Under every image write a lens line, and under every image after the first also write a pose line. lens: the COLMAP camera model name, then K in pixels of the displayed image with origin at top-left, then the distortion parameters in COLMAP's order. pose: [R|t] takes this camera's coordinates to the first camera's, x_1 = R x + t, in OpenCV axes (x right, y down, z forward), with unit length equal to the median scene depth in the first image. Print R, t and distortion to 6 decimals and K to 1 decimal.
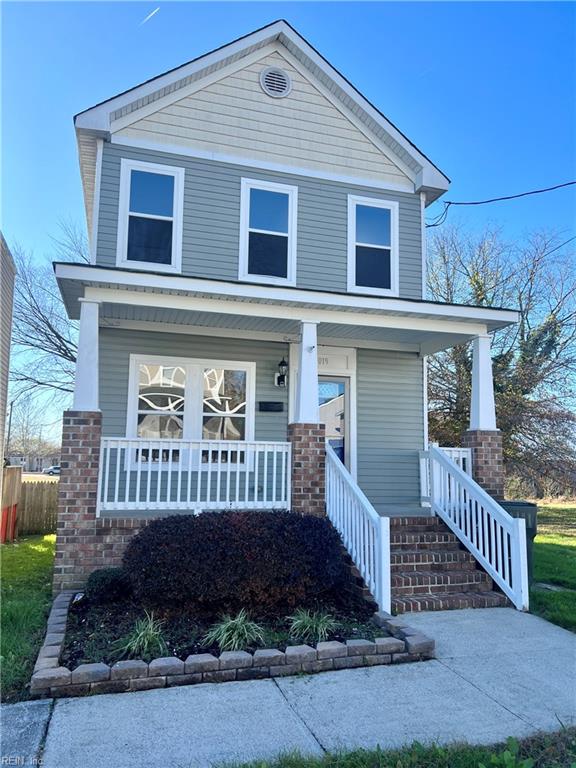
lens RADIAL K [[587.7, 0, 289.5], [0, 587.7, 386.6], [0, 0, 1]] dist [0.029058, -0.009636]
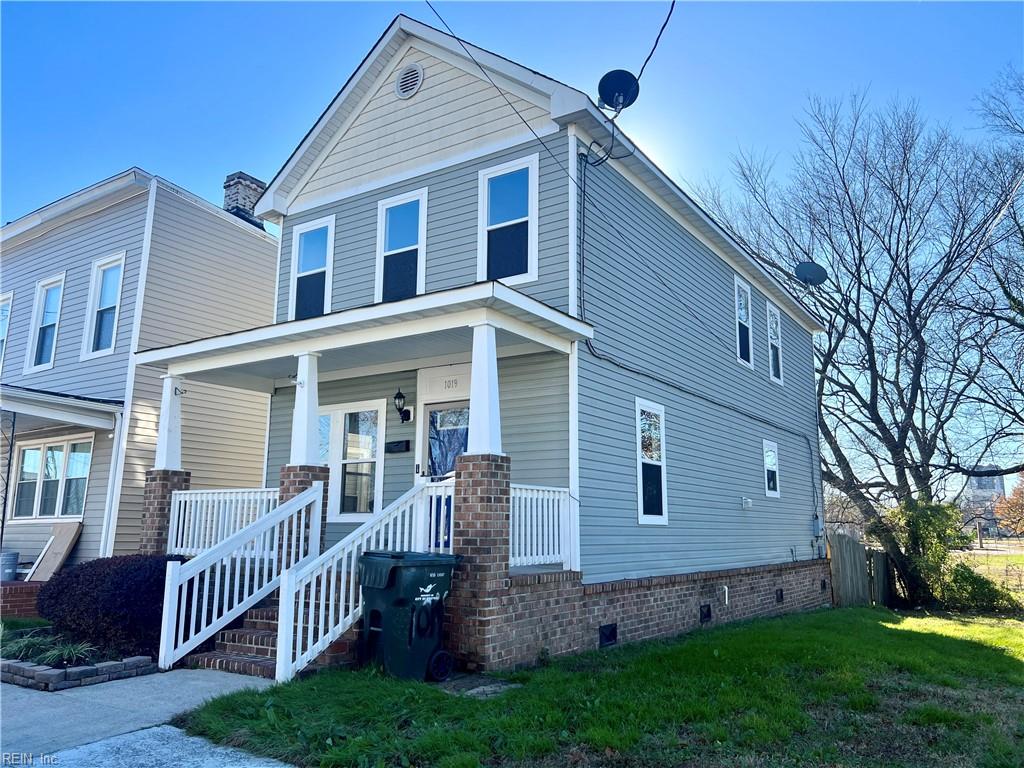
lens RADIAL K [[783.5, 0, 515.9], [0, 783.5, 379.6], [0, 0, 1]] dist [0.029058, -0.009636]
pose [[0.638202, -0.155033, -0.754097, 0.975543], [0.107225, 0.987867, -0.112347, 0.085594], [0.762365, -0.009158, 0.647082, 0.381074]]
